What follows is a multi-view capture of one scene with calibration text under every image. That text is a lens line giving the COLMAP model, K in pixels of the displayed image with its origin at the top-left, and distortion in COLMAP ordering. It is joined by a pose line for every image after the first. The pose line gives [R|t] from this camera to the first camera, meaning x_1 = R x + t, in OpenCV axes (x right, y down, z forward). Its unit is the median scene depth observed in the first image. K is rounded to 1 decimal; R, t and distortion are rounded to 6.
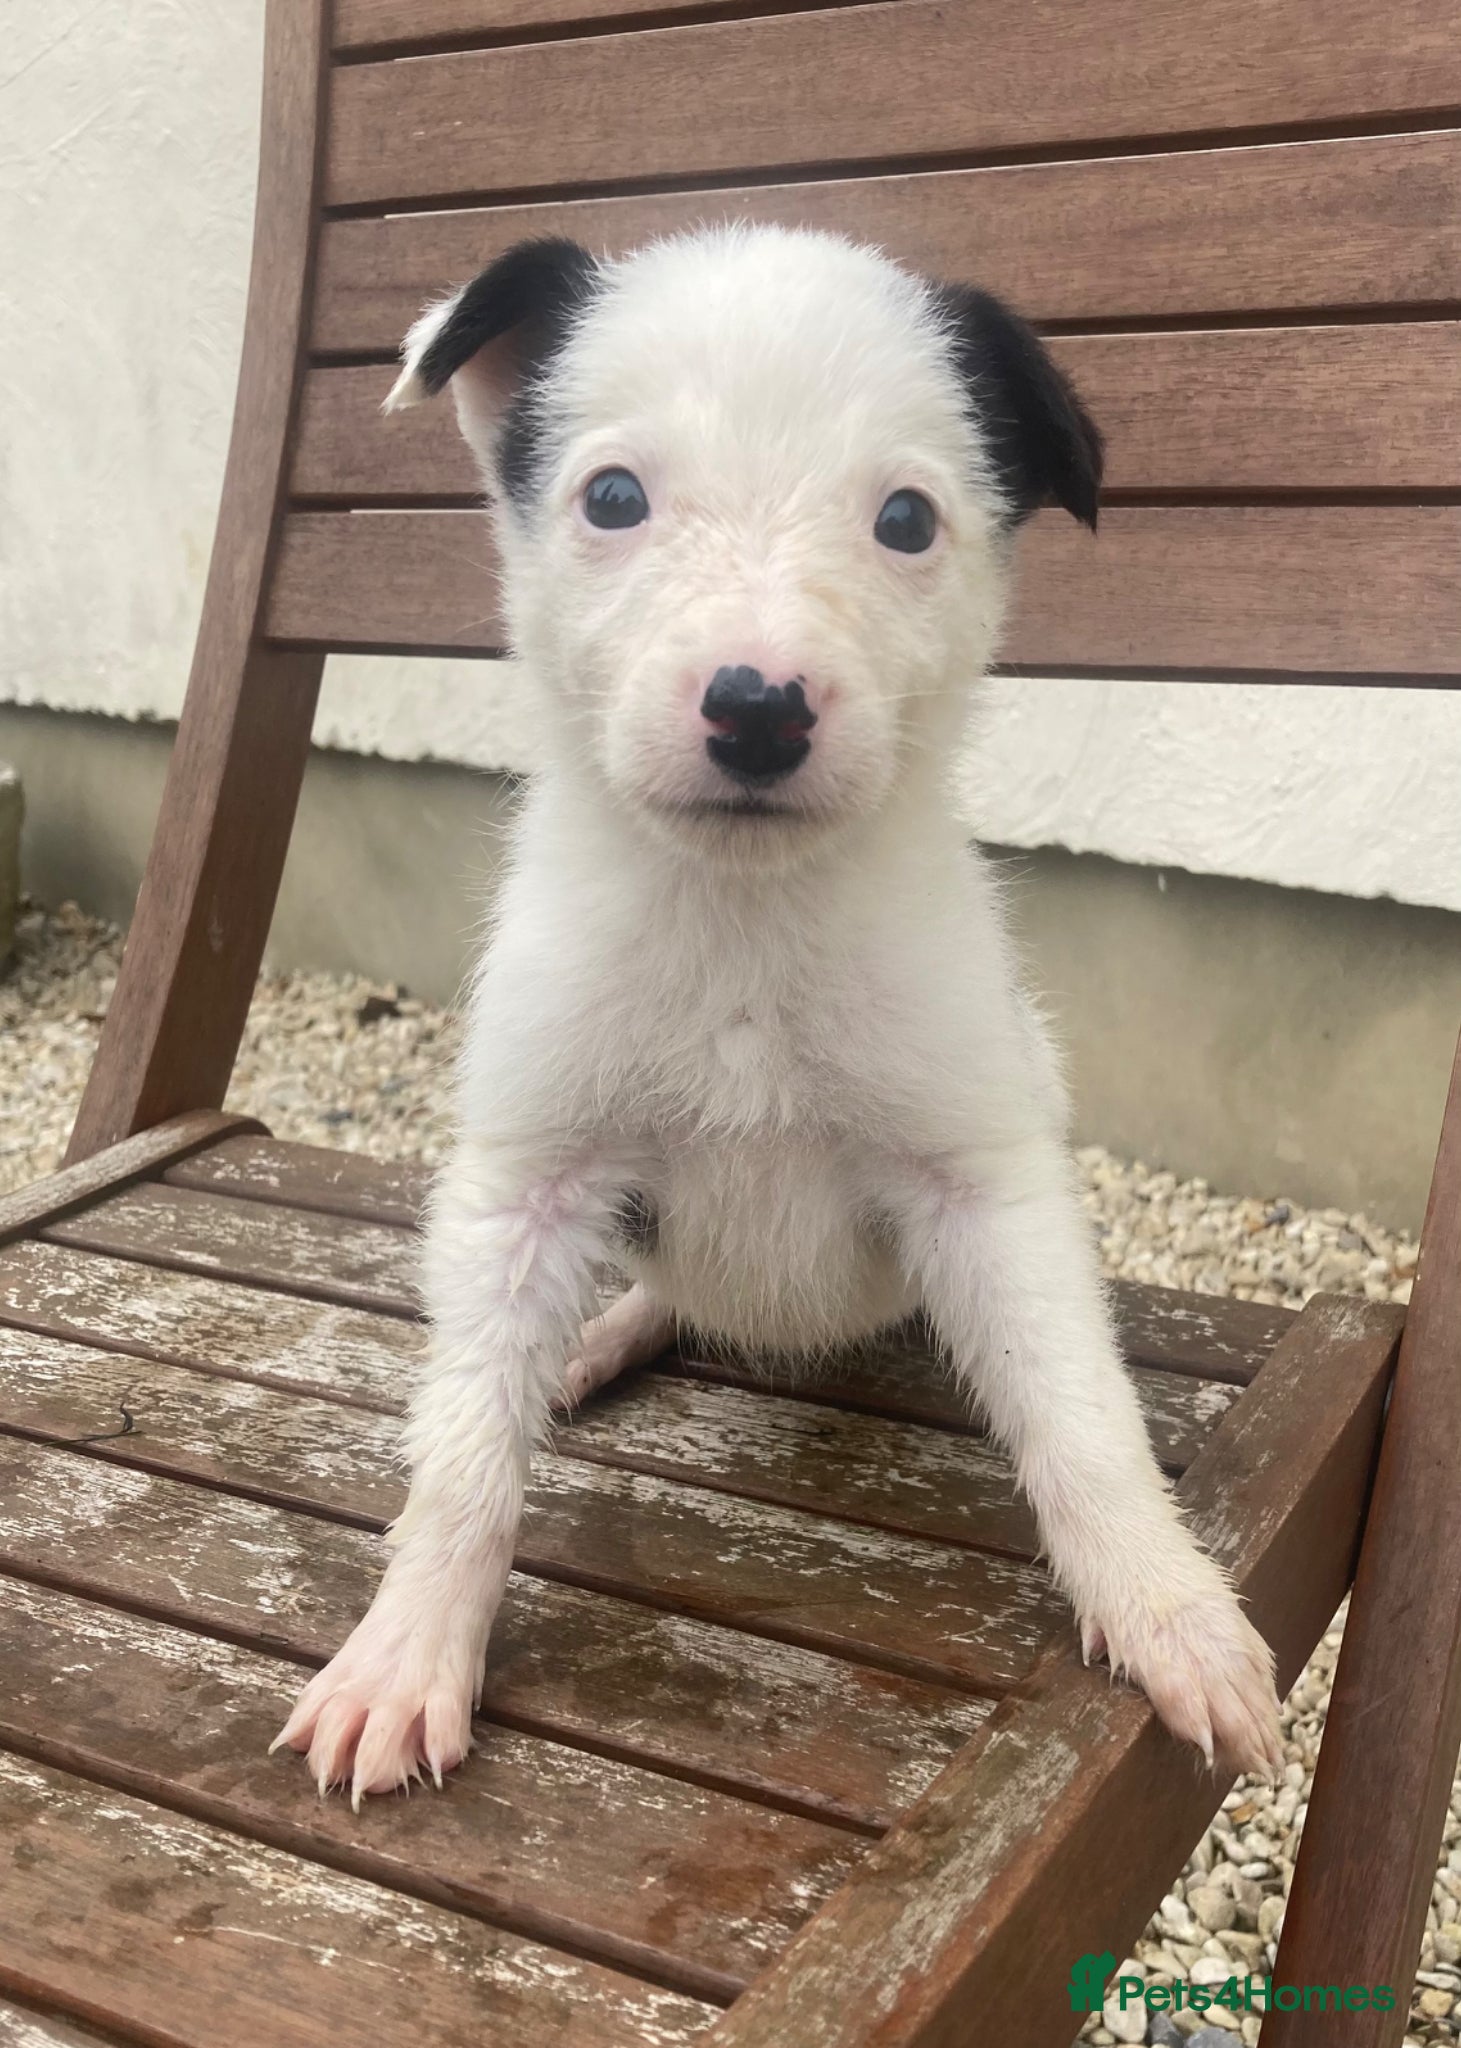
lens RADIAL K [[1681.4, 0, 856.6], [0, 1681.4, 1031.3], [0, 0, 1]] dist [0.141038, -0.181718]
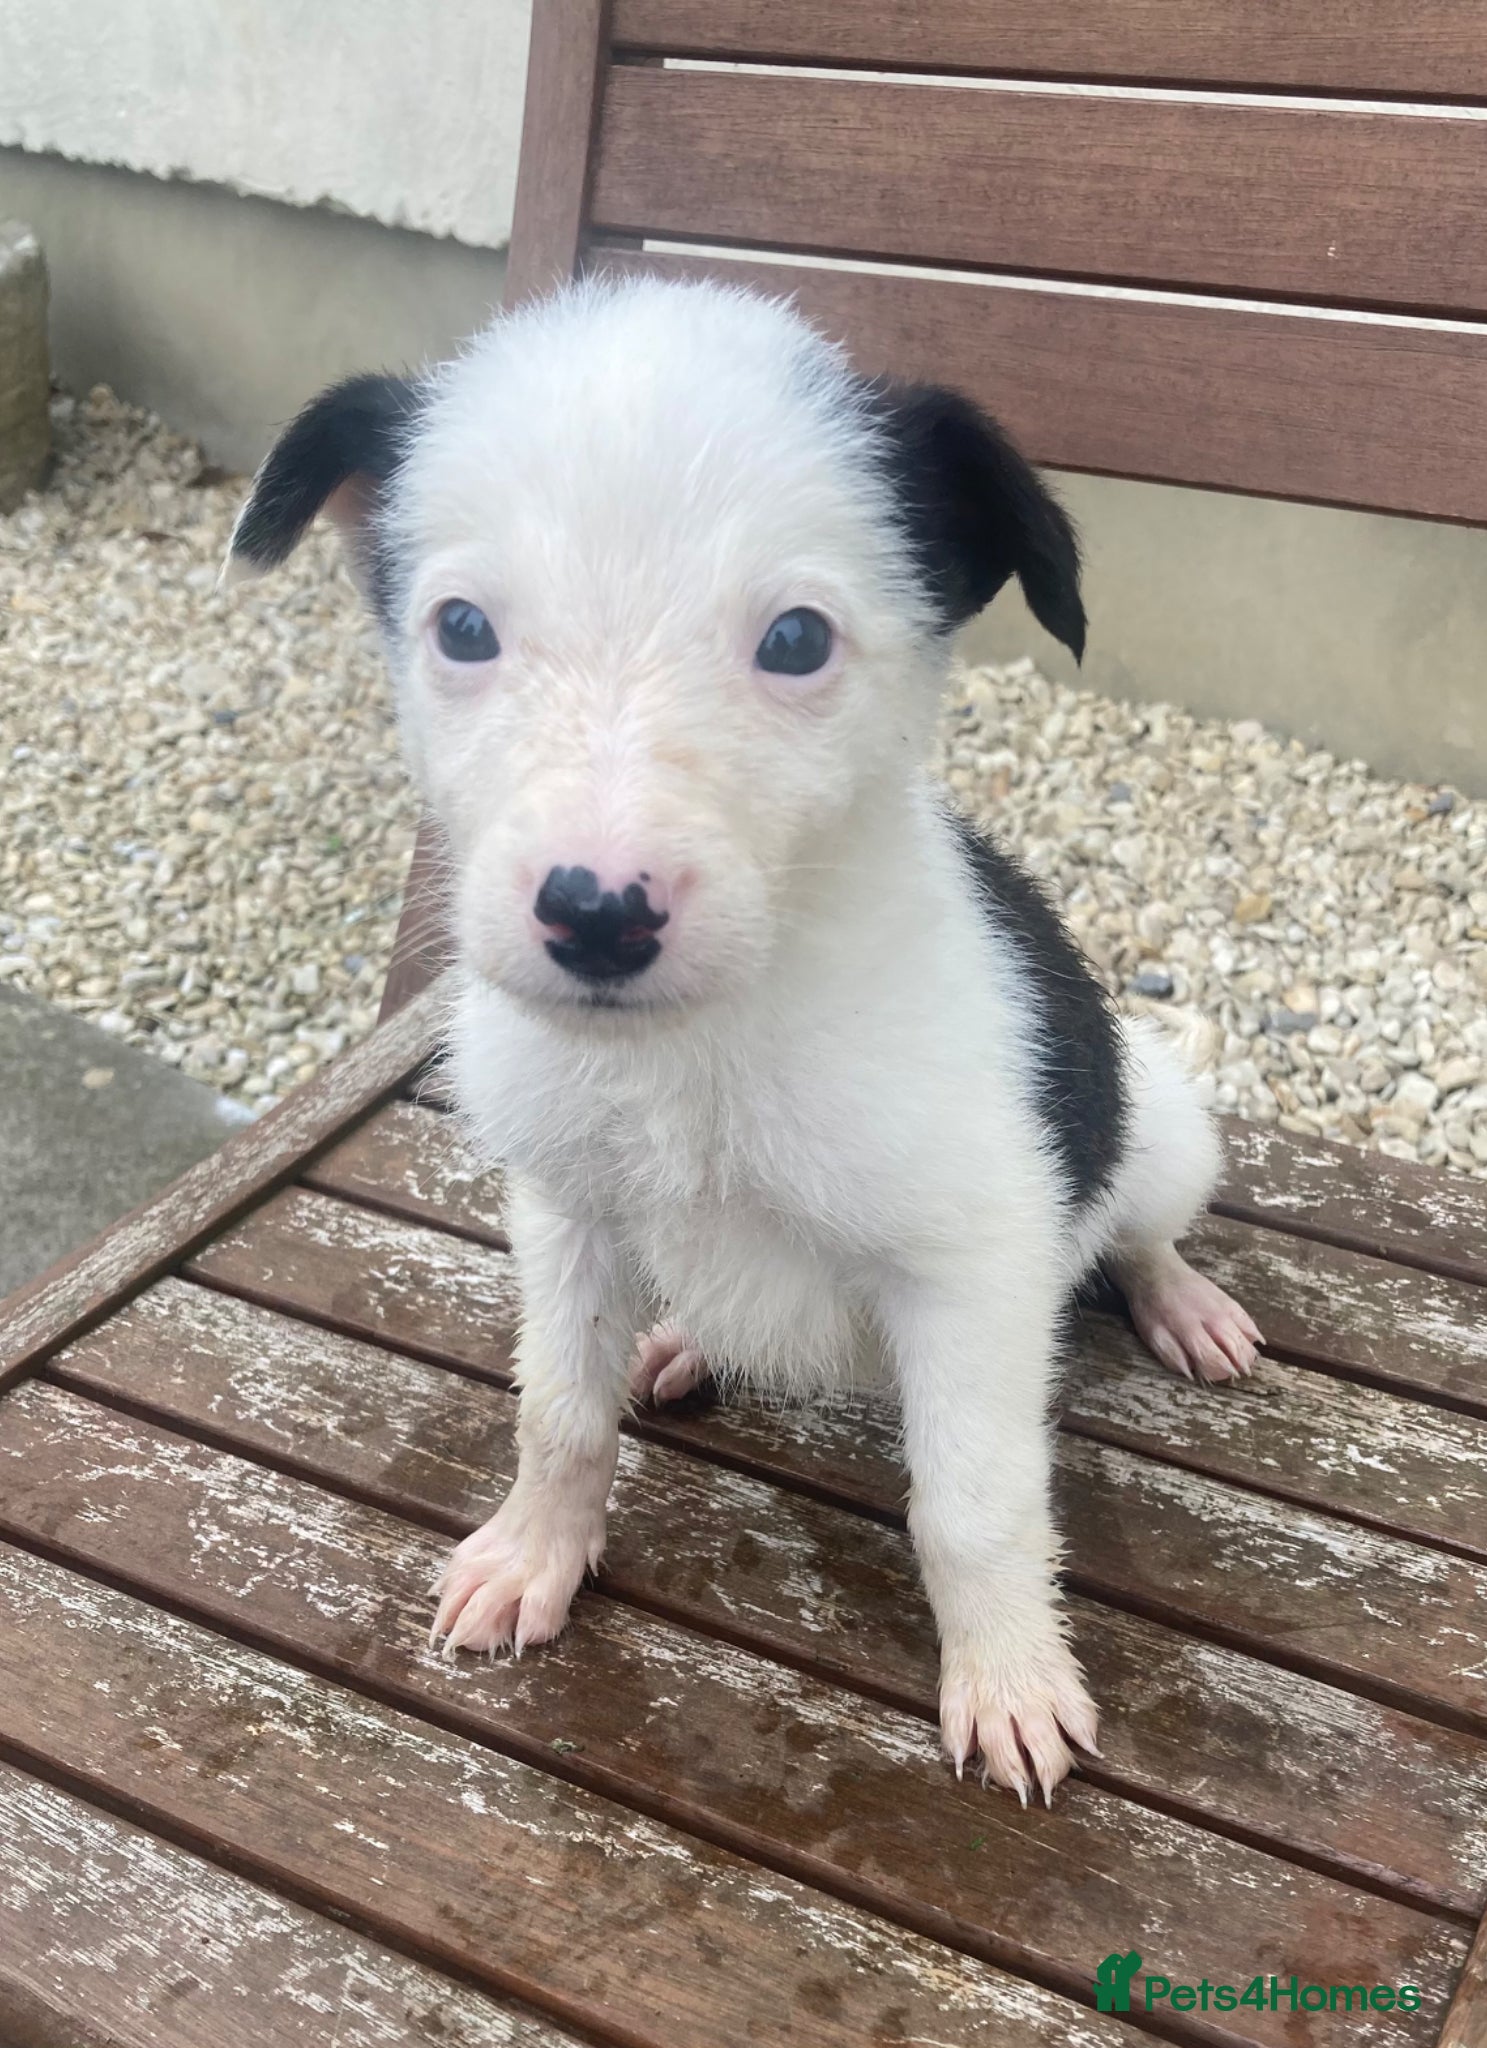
lens RADIAL K [[1786.3, 0, 1010.7], [0, 1786.3, 1023.4], [0, 0, 1]] dist [0.067094, -0.060206]
pose [[0.999547, 0.022648, 0.019818, -0.229470], [-0.026803, 0.969404, 0.244004, -0.269009], [-0.013685, -0.244425, 0.969572, 0.017148]]
